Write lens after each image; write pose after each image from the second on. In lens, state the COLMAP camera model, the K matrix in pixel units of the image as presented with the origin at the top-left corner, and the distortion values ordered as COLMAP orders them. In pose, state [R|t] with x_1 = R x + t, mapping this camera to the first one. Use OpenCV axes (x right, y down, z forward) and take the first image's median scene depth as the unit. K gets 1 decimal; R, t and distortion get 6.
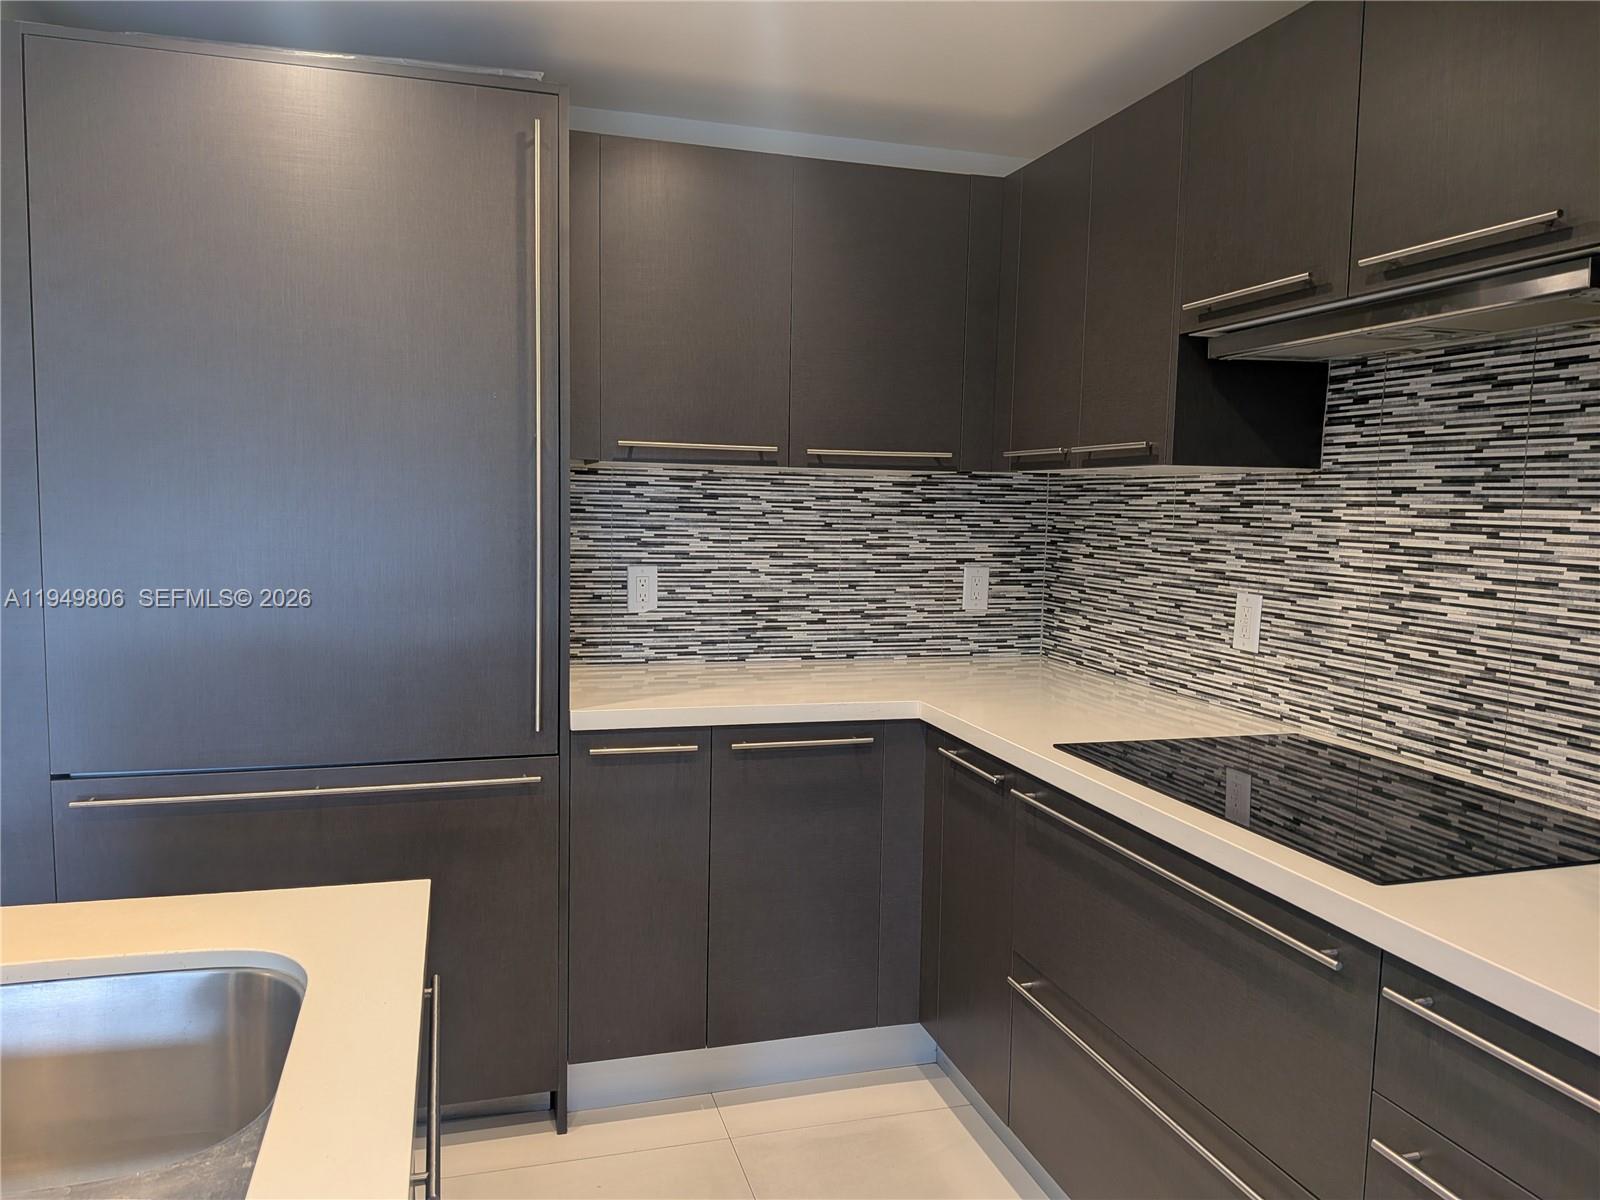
lens RADIAL K [[1155.4, 0, 784.6], [0, 1155.4, 611.2], [0, 0, 1]] dist [0.063587, -0.114549]
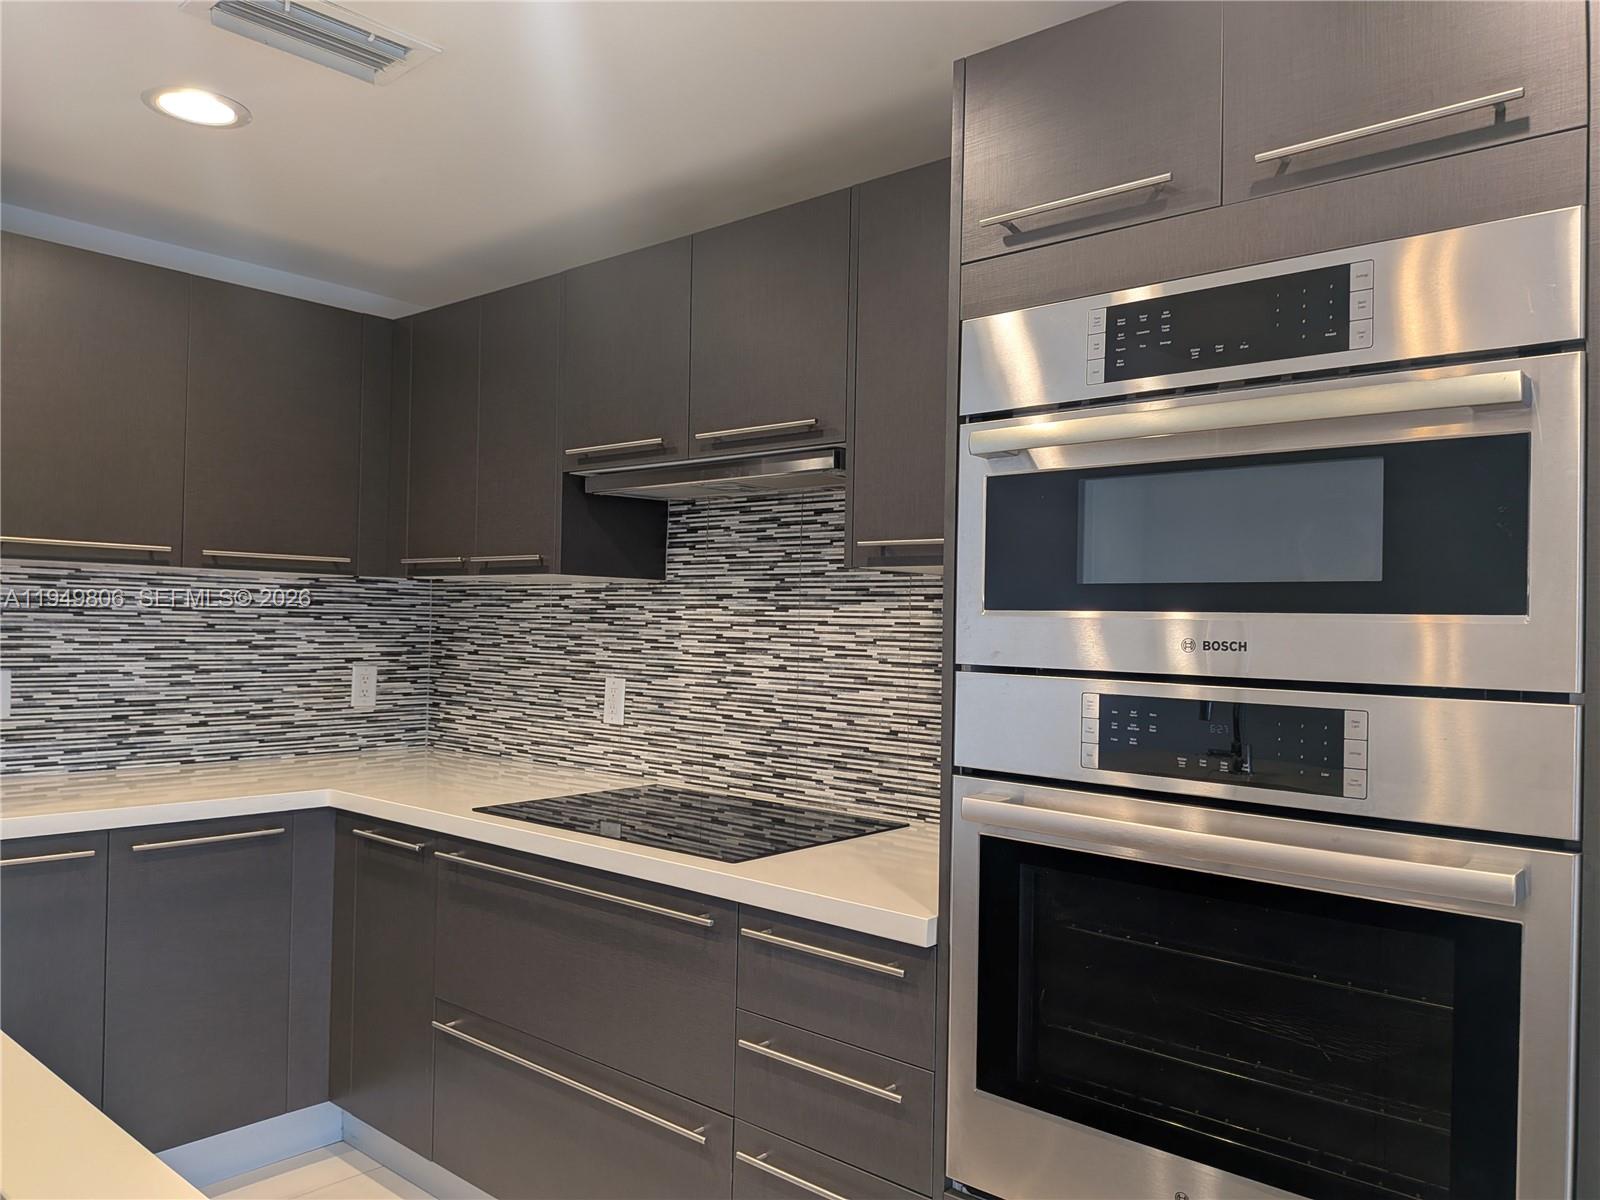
lens RADIAL K [[1164.8, 0, 799.9], [0, 1164.8, 604.6], [0, 0, 1]] dist [0.144454, -0.258720]
pose [[0.835579, 0.008538, 0.549305, -0.128369], [0.047243, 0.995059, -0.087329, 0.025937], [-0.547336, 0.098921, 0.831046, -0.165339]]
